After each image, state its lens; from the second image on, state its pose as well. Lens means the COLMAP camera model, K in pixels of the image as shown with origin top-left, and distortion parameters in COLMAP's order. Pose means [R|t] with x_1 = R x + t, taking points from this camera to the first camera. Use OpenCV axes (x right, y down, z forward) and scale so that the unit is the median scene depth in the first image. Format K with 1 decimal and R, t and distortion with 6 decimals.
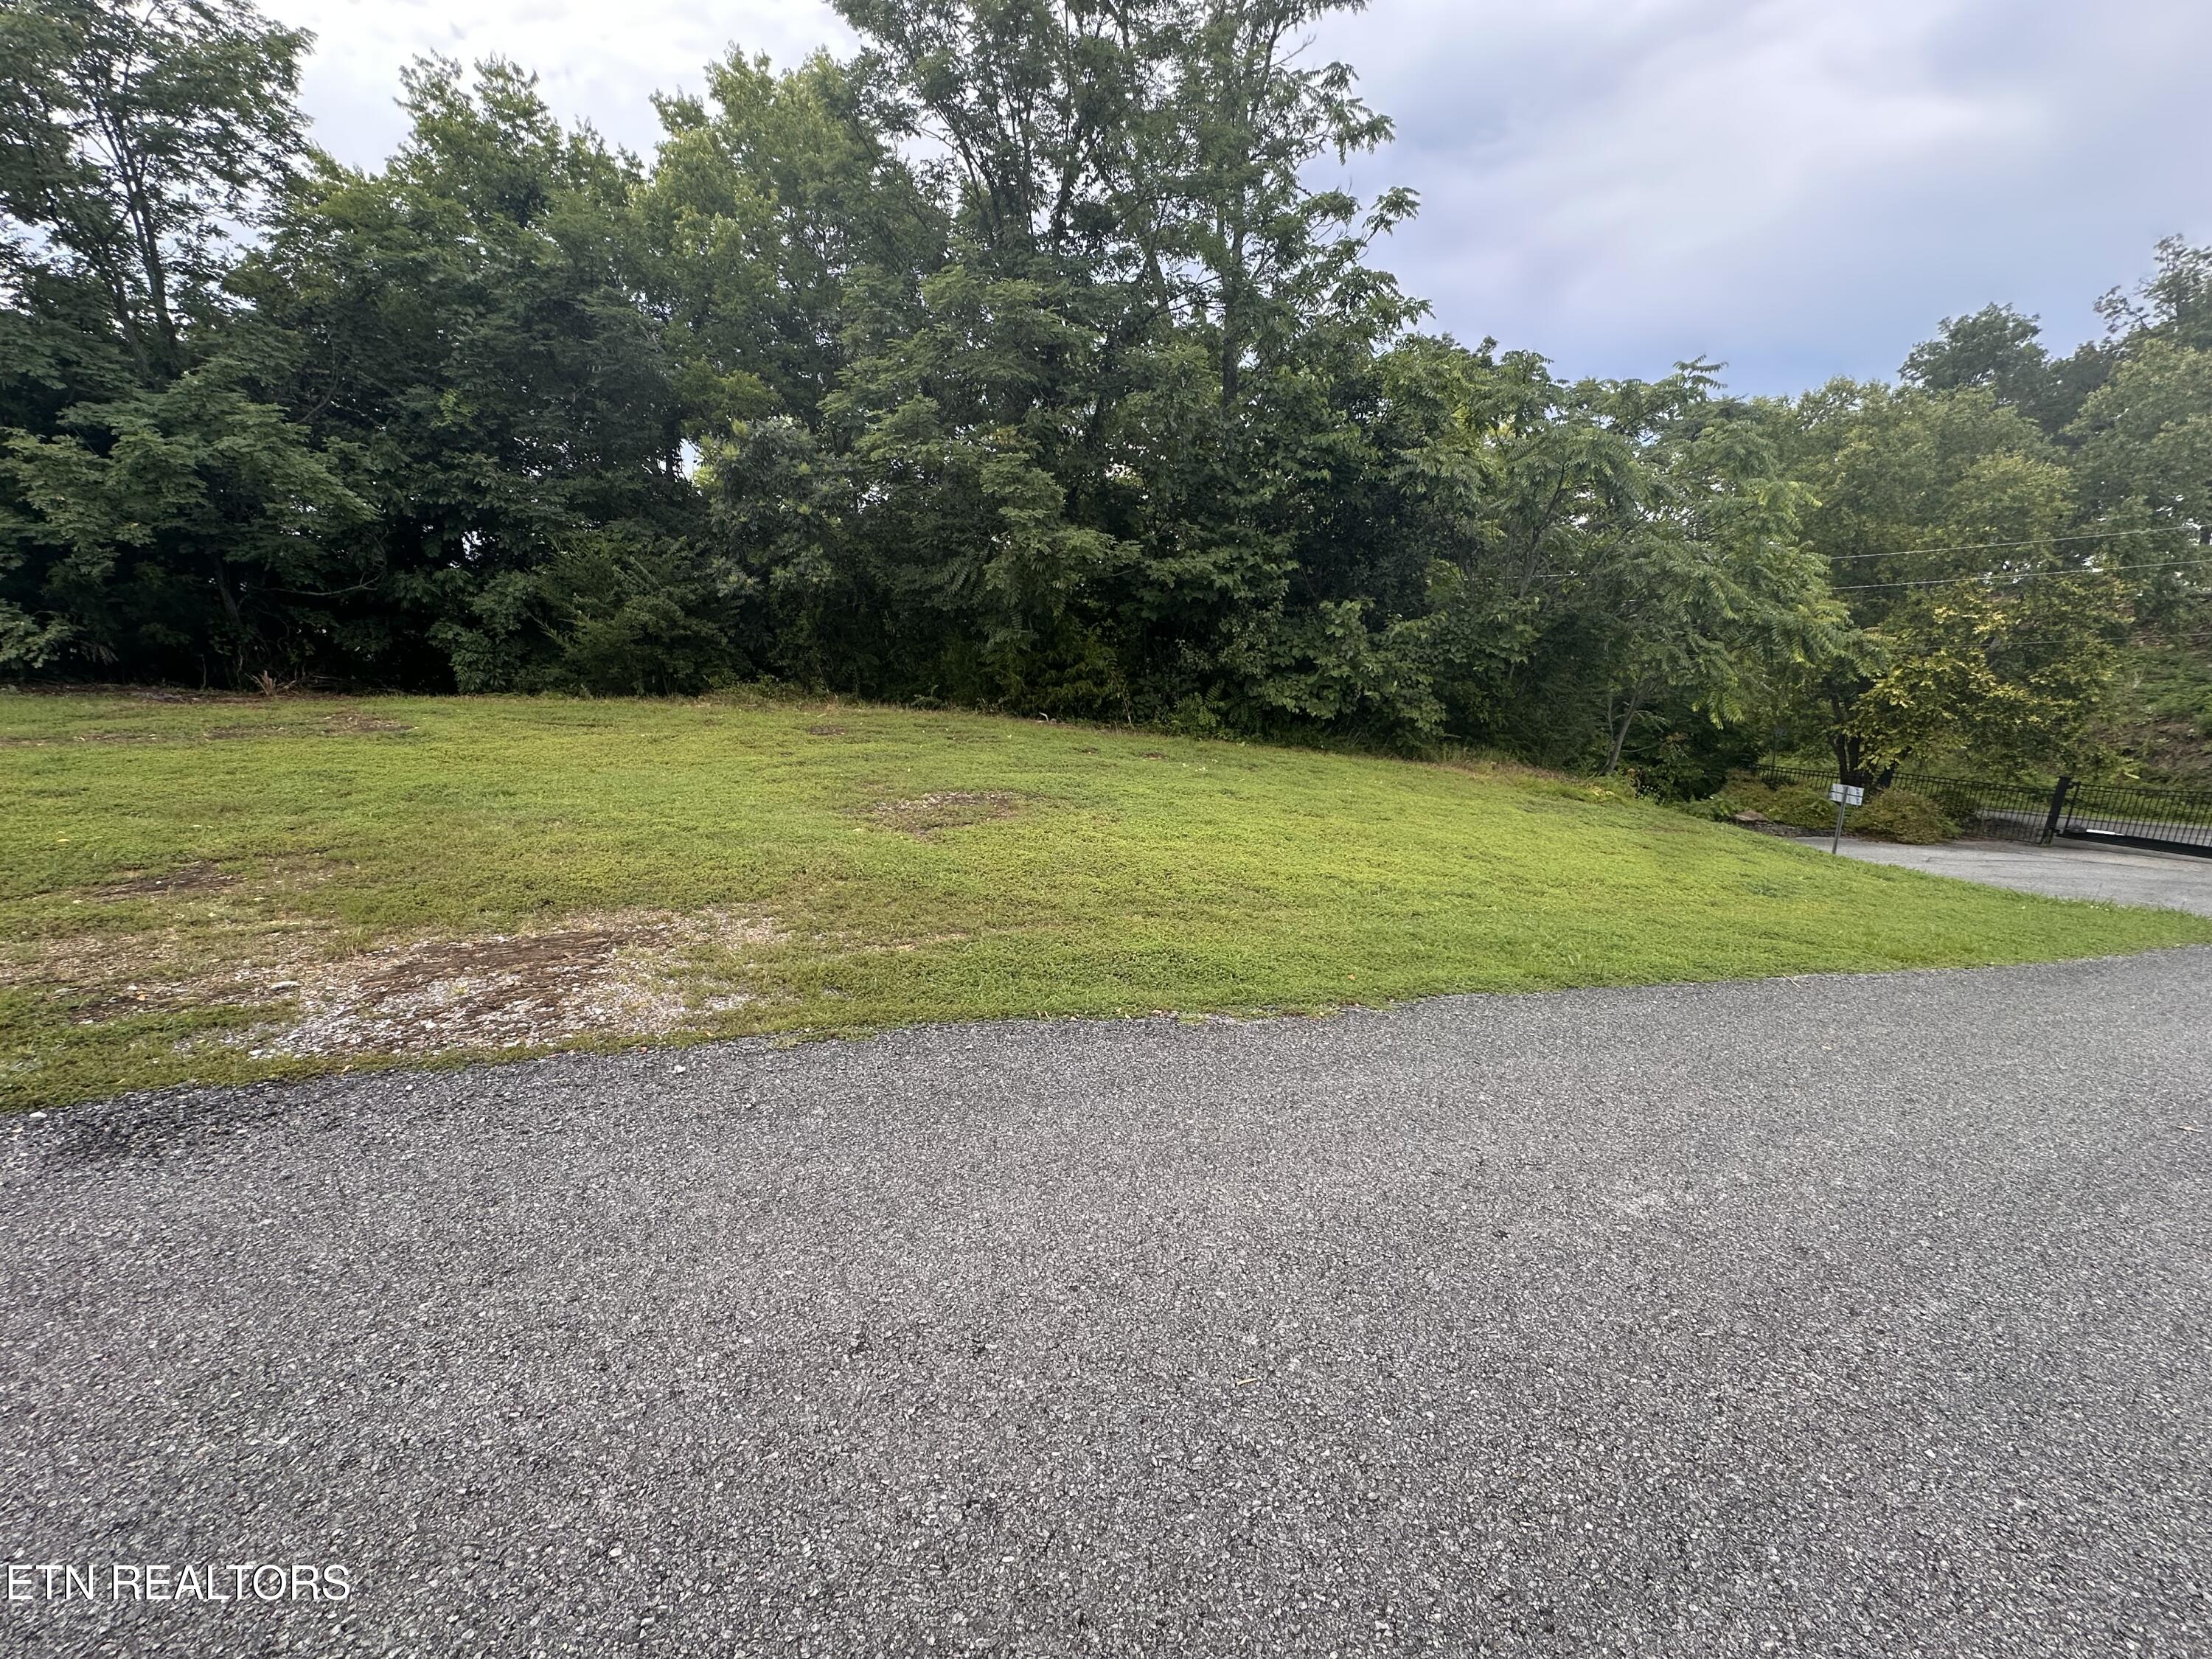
lens RADIAL K [[875.3, 0, 1097.5], [0, 875.3, 829.5], [0, 0, 1]] dist [-0.010554, 0.000667]
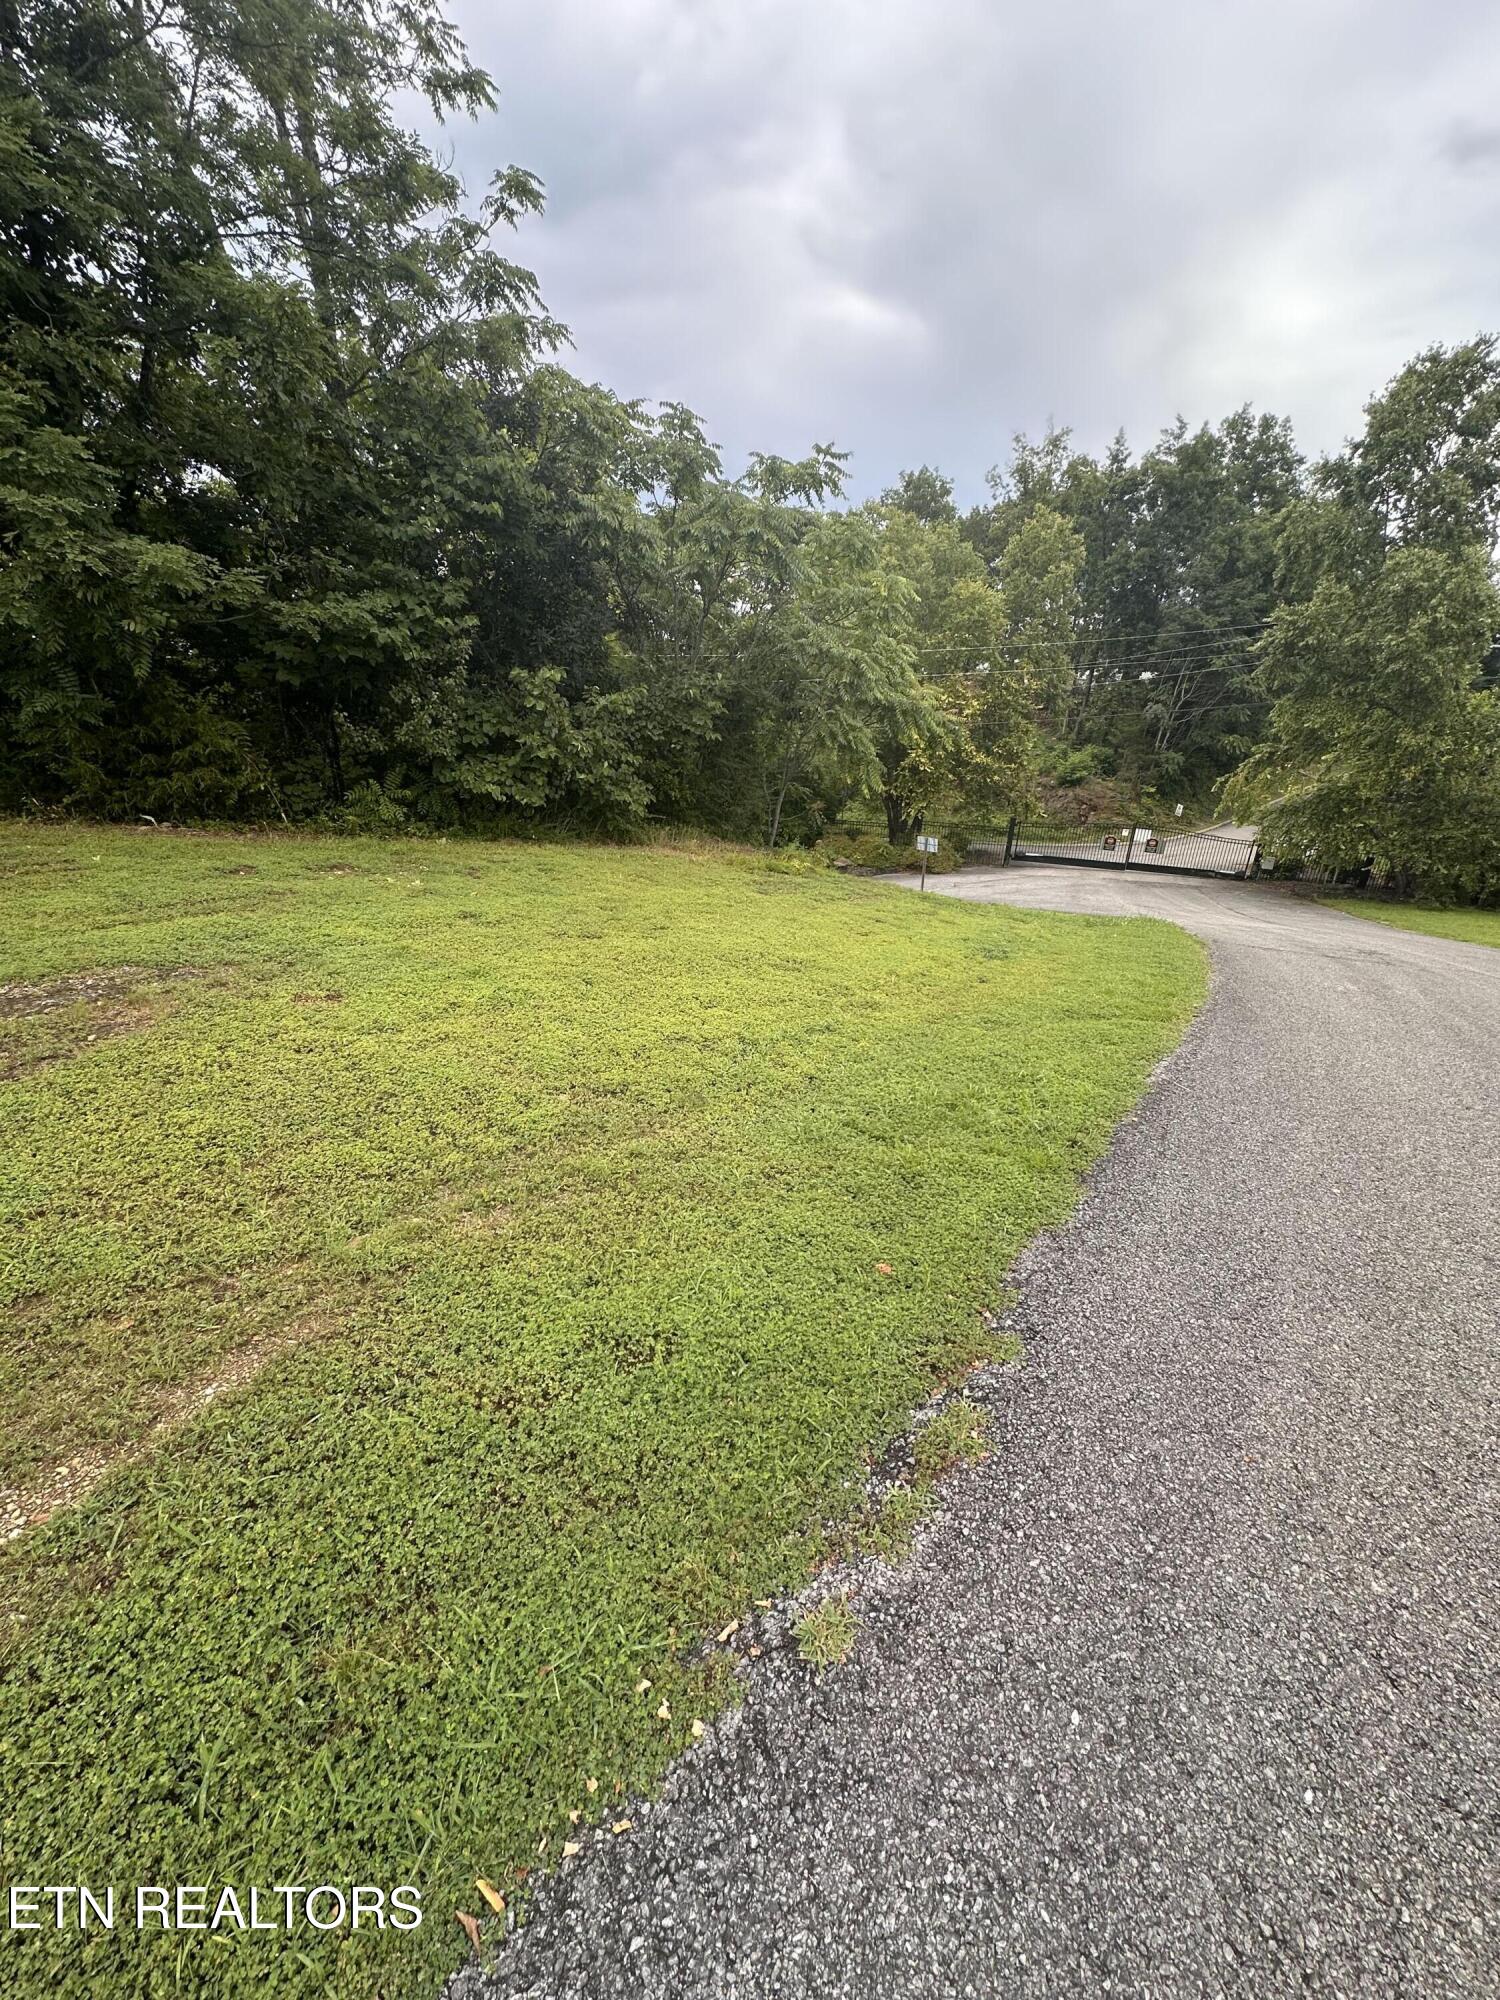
lens RADIAL K [[791.4, 0, 752.7], [0, 791.4, 1004.1], [0, 0, 1]] dist [-0.010554, 0.000667]
pose [[0.829991, -0.178374, 0.528486, -0.018164], [0.104303, 0.980408, 0.167097, -0.038829], [-0.547937, -0.083566, 0.832335, 0.183731]]
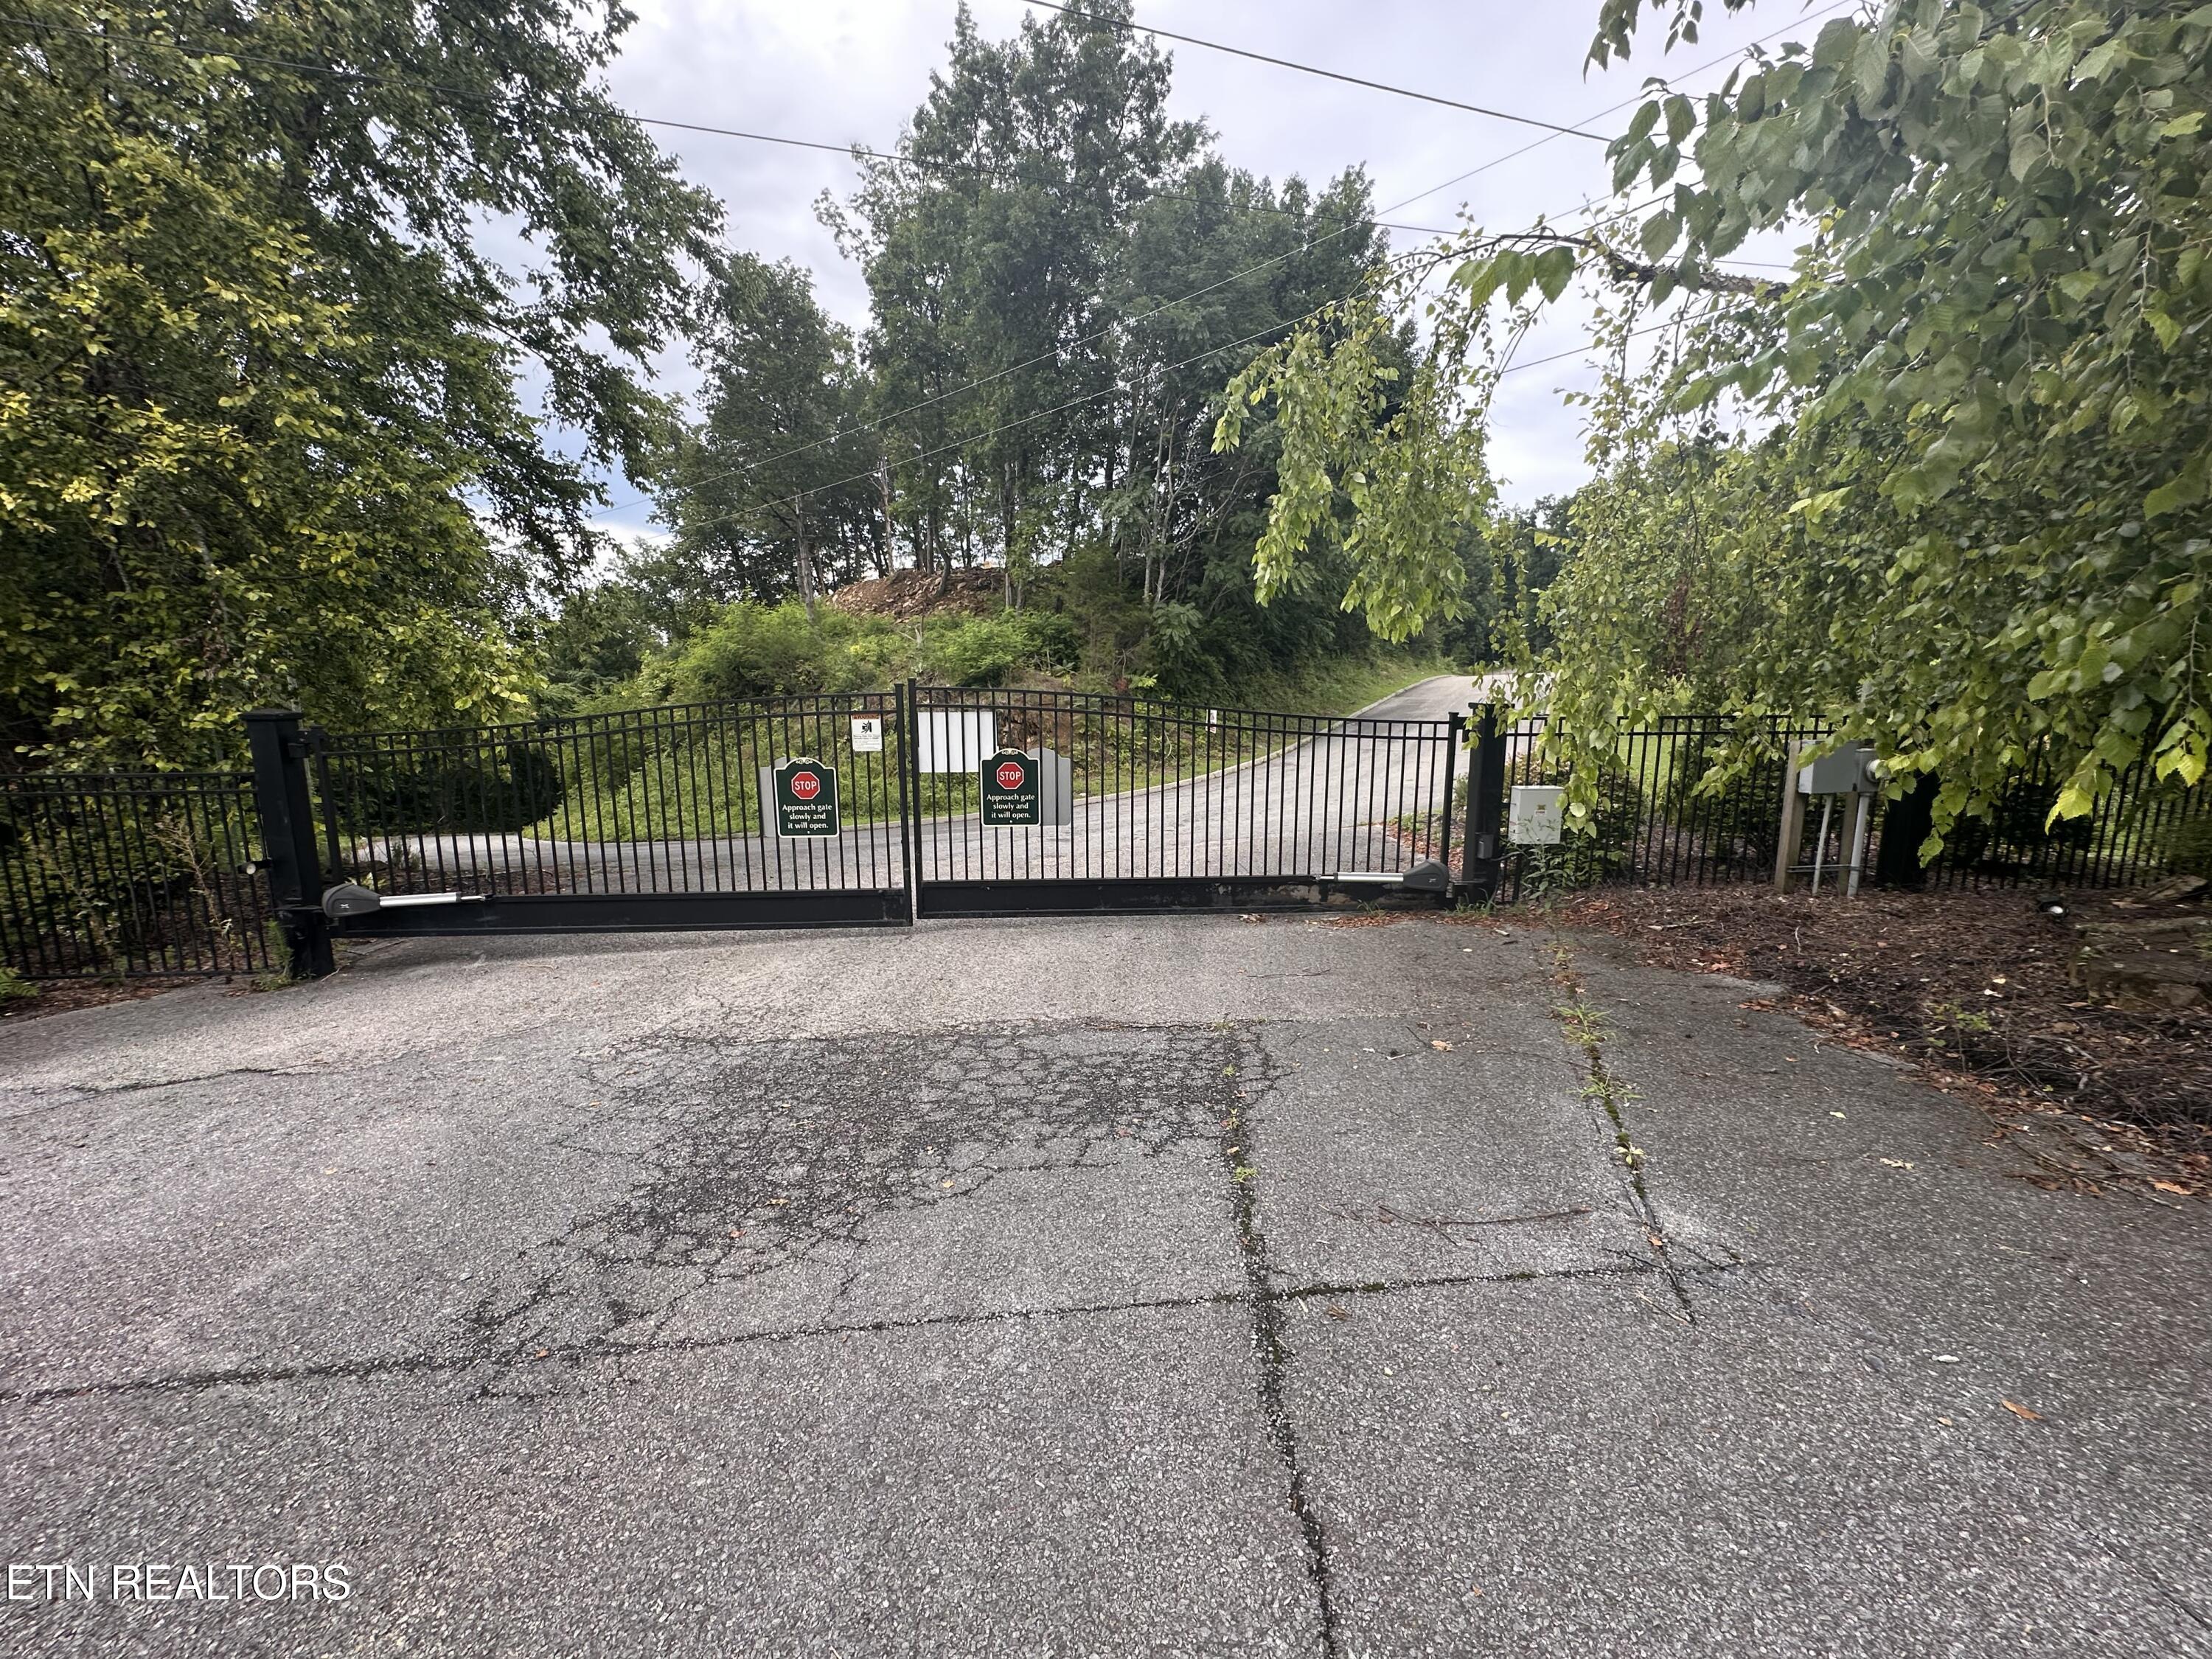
lens RADIAL K [[875.3, 0, 1107.8], [0, 875.3, 827.5], [0, 0, 1]] dist [-0.010554, 0.000667]
pose [[0.611459, -0.145006, 0.777876, 2.044470], [0.214721, 0.976585, 0.013265, 0.048691], [-0.761585, 0.158915, 0.628278, 1.224782]]
